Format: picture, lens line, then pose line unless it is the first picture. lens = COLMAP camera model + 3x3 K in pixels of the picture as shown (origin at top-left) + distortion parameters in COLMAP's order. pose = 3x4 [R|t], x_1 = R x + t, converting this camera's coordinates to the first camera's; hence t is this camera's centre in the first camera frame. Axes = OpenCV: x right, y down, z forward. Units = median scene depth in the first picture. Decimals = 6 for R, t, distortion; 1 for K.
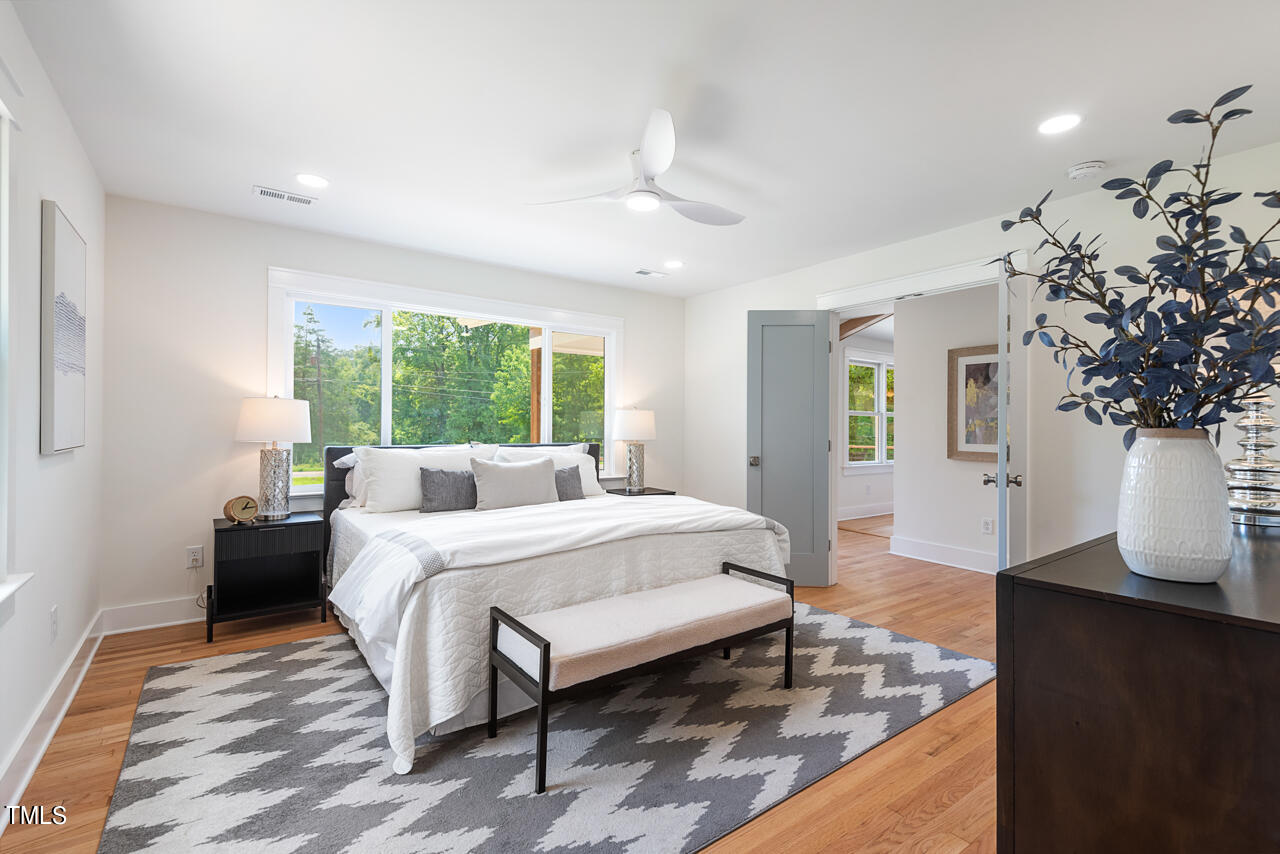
lens RADIAL K [[580.3, 0, 634.6], [0, 580.3, 420.3], [0, 0, 1]] dist [0.013883, 0.000201]
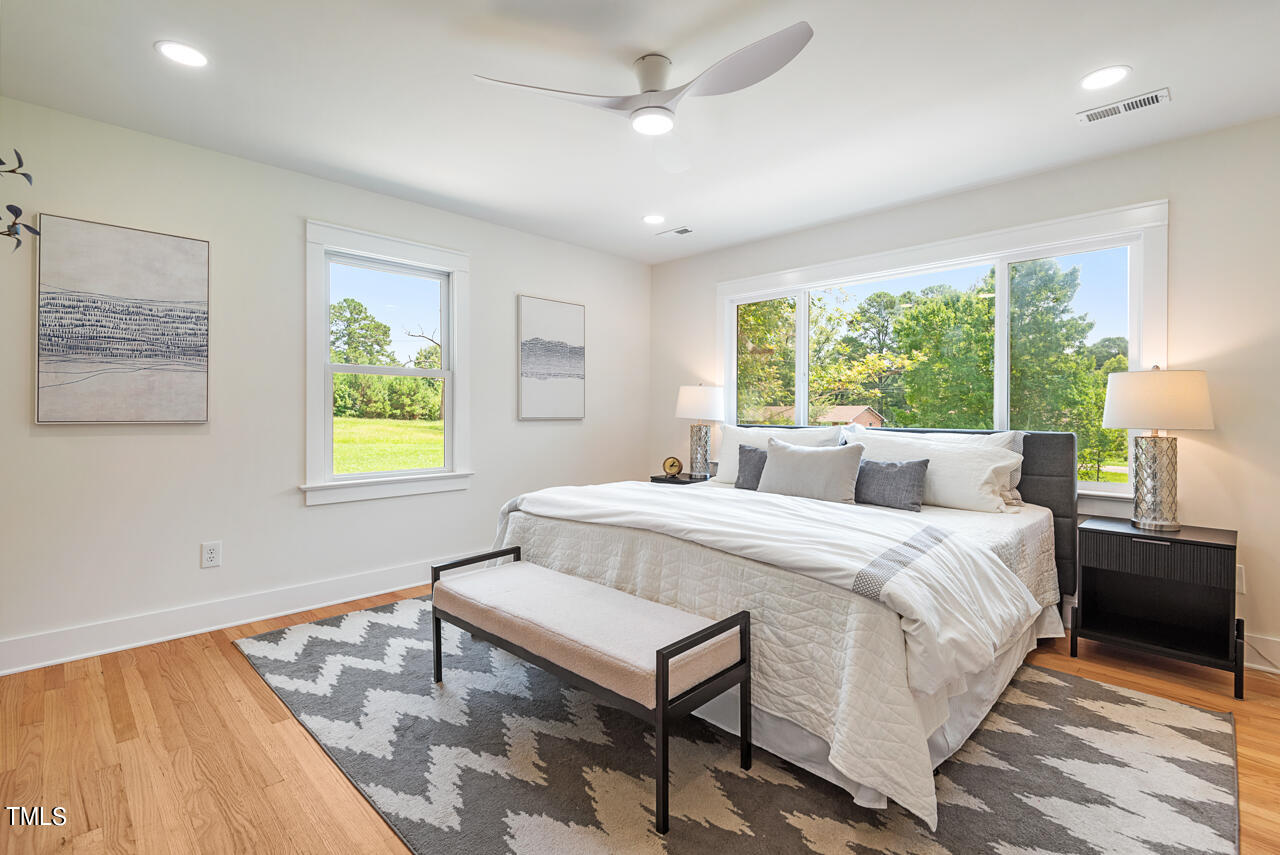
lens RADIAL K [[580.3, 0, 633.7], [0, 580.3, 419.7], [0, 0, 1]] dist [0.013883, 0.000201]
pose [[0.176737, 0.014306, -0.984154, 0.948933], [-0.006406, 0.999890, 0.013385, 0.037809], [0.984237, 0.003939, 0.176809, 0.980665]]
